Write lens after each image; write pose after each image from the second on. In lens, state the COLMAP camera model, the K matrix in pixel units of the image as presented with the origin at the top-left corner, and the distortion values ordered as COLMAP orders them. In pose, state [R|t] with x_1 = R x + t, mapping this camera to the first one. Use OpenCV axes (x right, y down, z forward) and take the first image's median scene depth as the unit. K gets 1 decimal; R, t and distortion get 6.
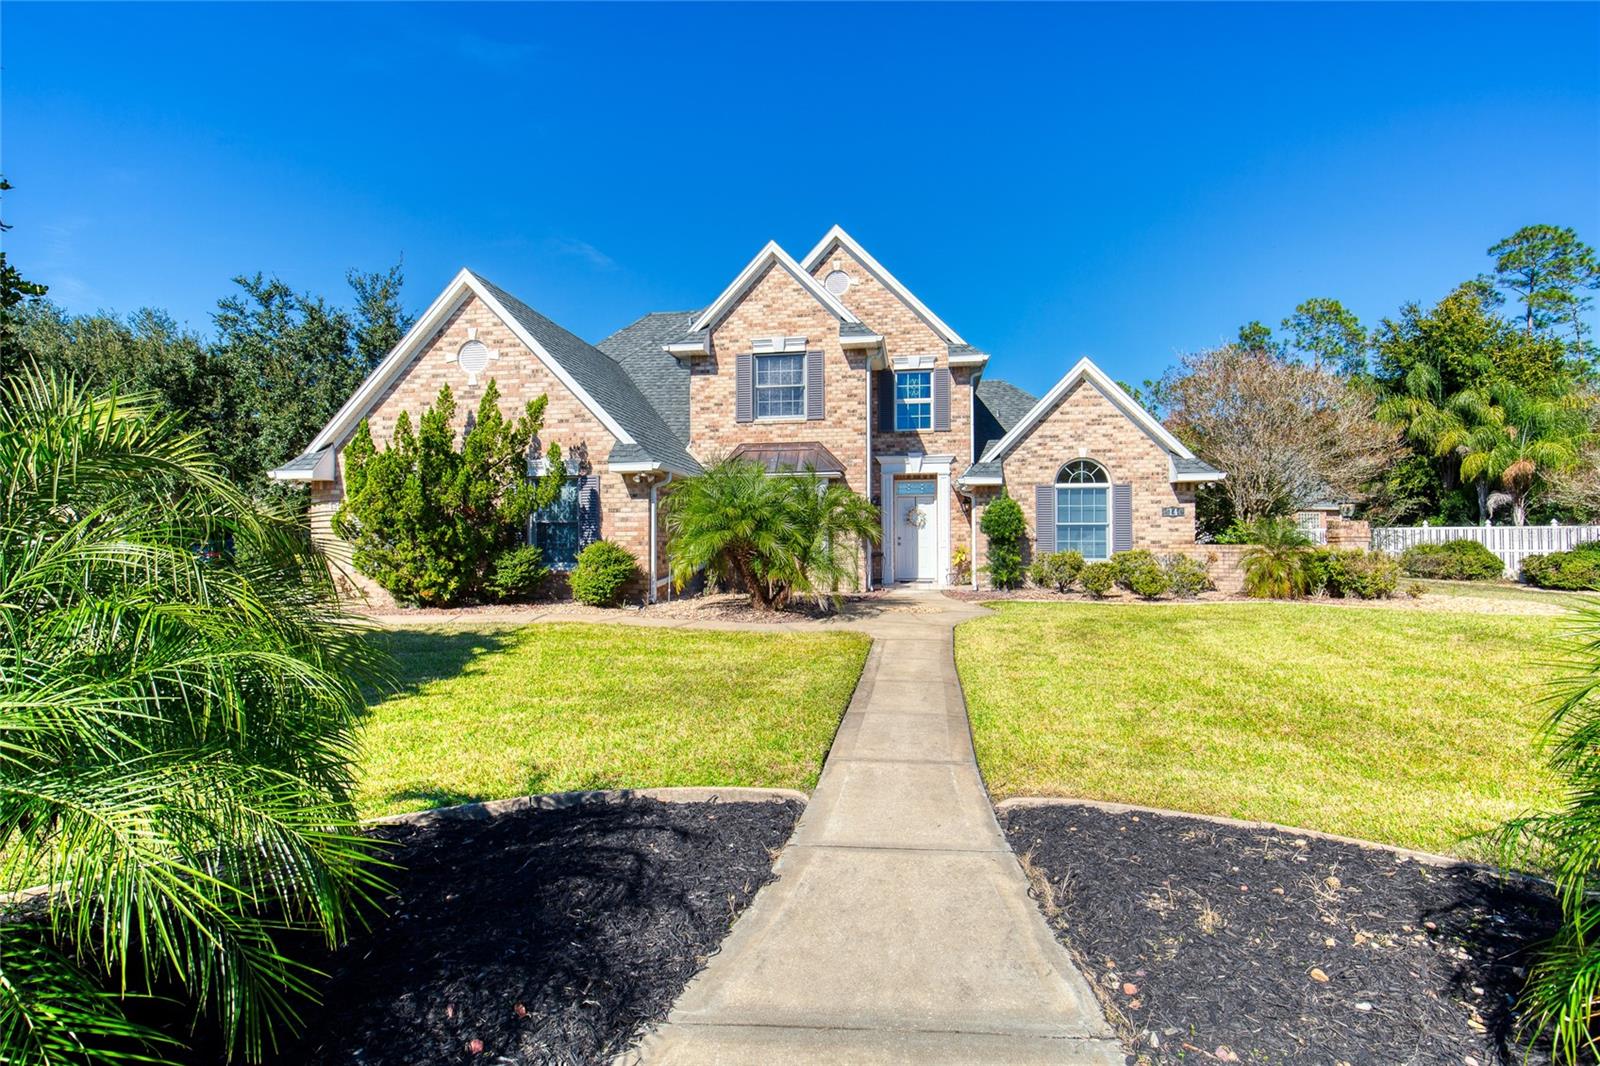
lens RADIAL K [[788.0, 0, 788.2], [0, 788.0, 536.0], [0, 0, 1]] dist [-0.002183, 0.000912]
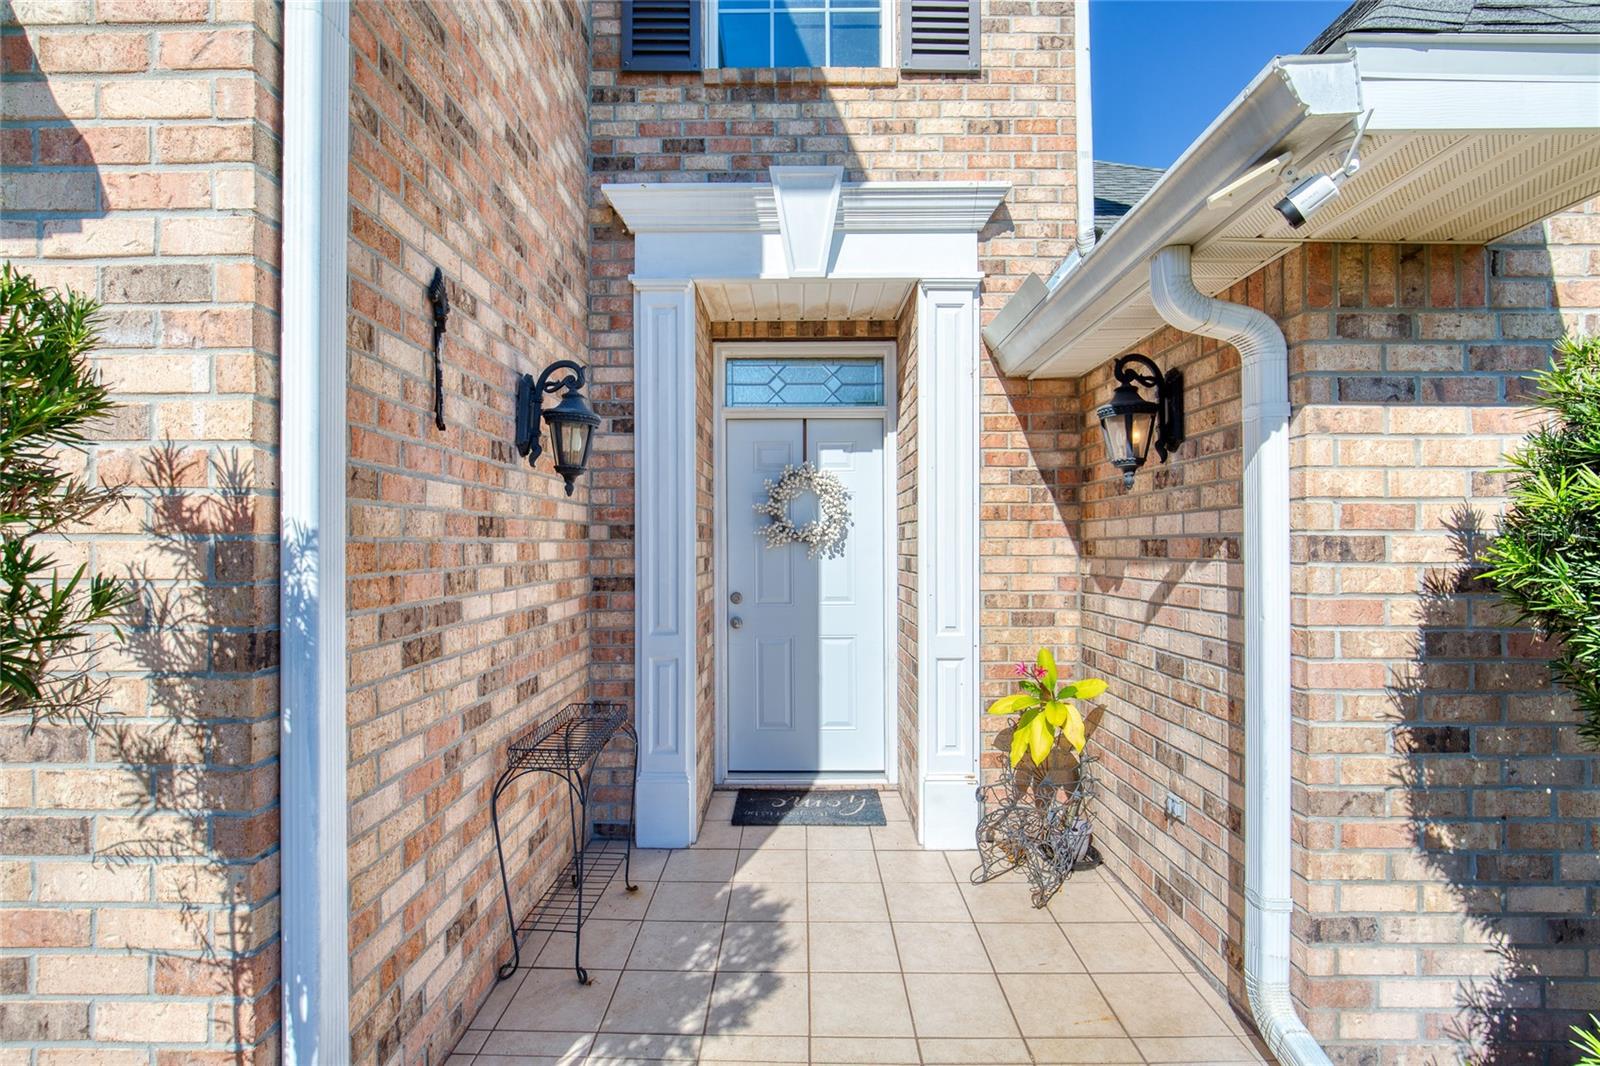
lens RADIAL K [[759.5, 0, 799.3], [0, 759.5, 540.4], [0, 0, 1]] dist [0.020278, 0.001852]
pose [[0.989563, 0.002267, 0.144080, 0.165098], [-0.001227, 0.999973, -0.007305, -0.017188], [-0.144093, 0.007052, 0.989539, 1.015241]]
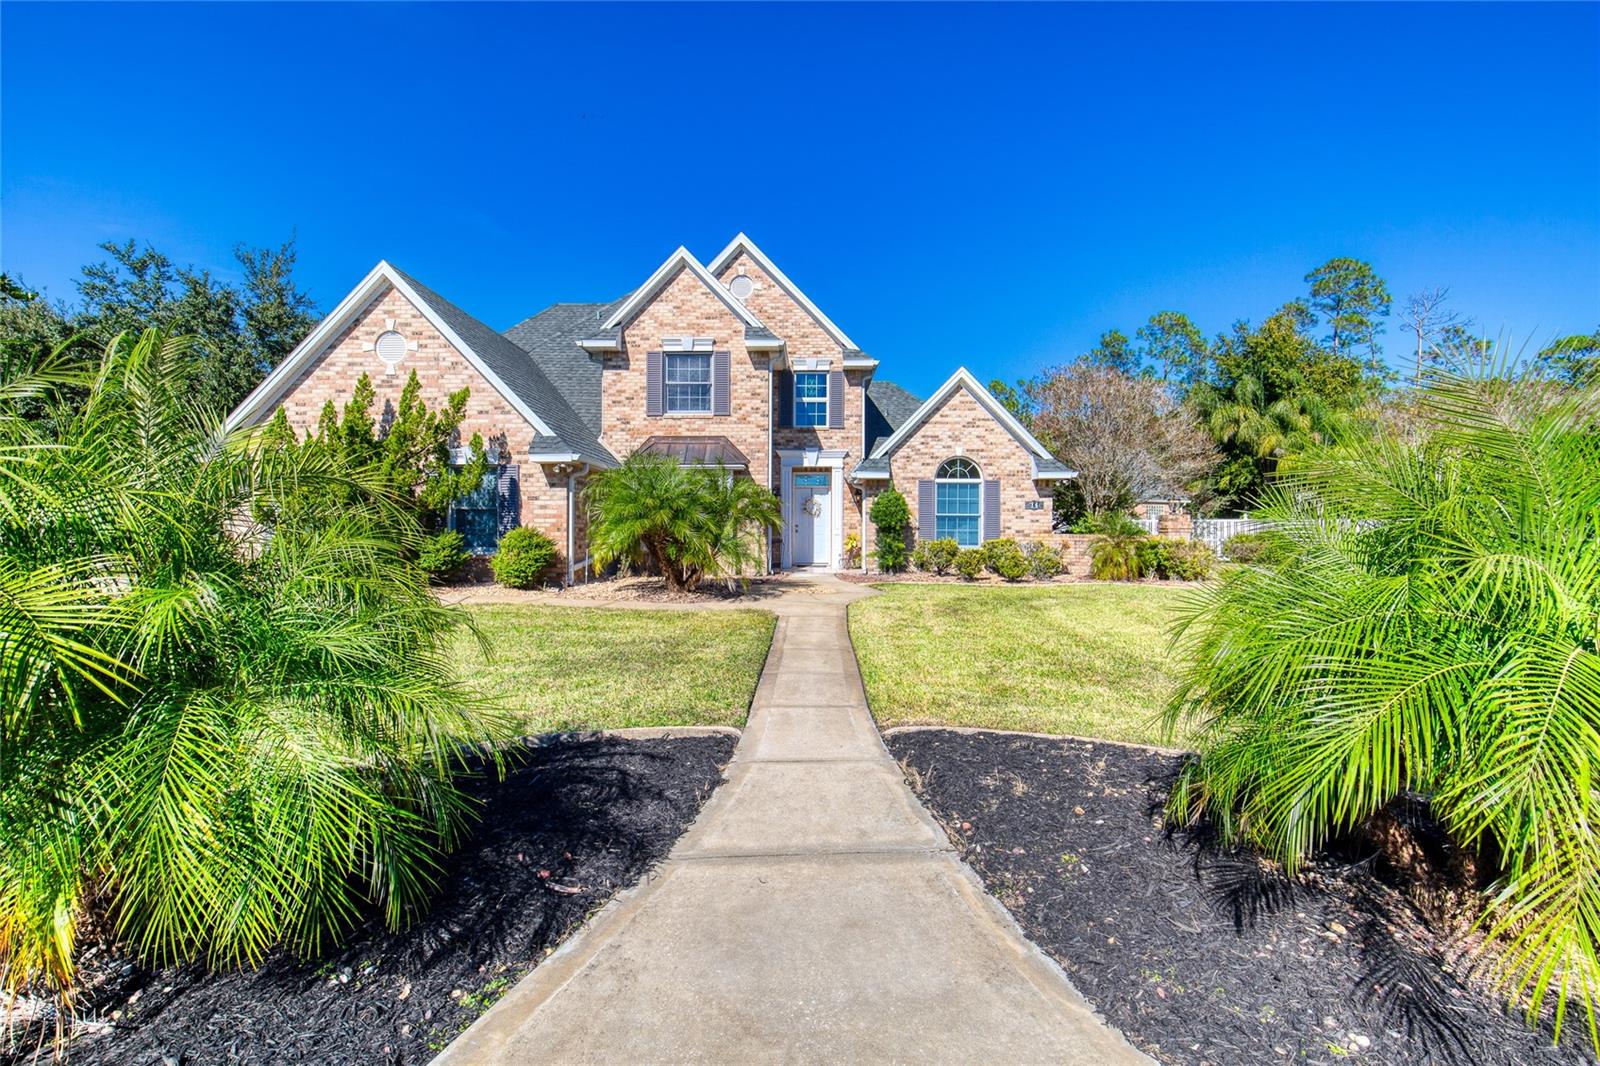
lens RADIAL K [[788.0, 0, 791.2], [0, 788.0, 534.8], [0, 0, 1]] dist [-0.002183, 0.000912]
pose [[0.989845, 0.006686, 0.141993, -0.026686], [-0.009267, 0.999804, 0.017522, -0.004955], [-0.141848, -0.018660, 0.989713, -0.095861]]
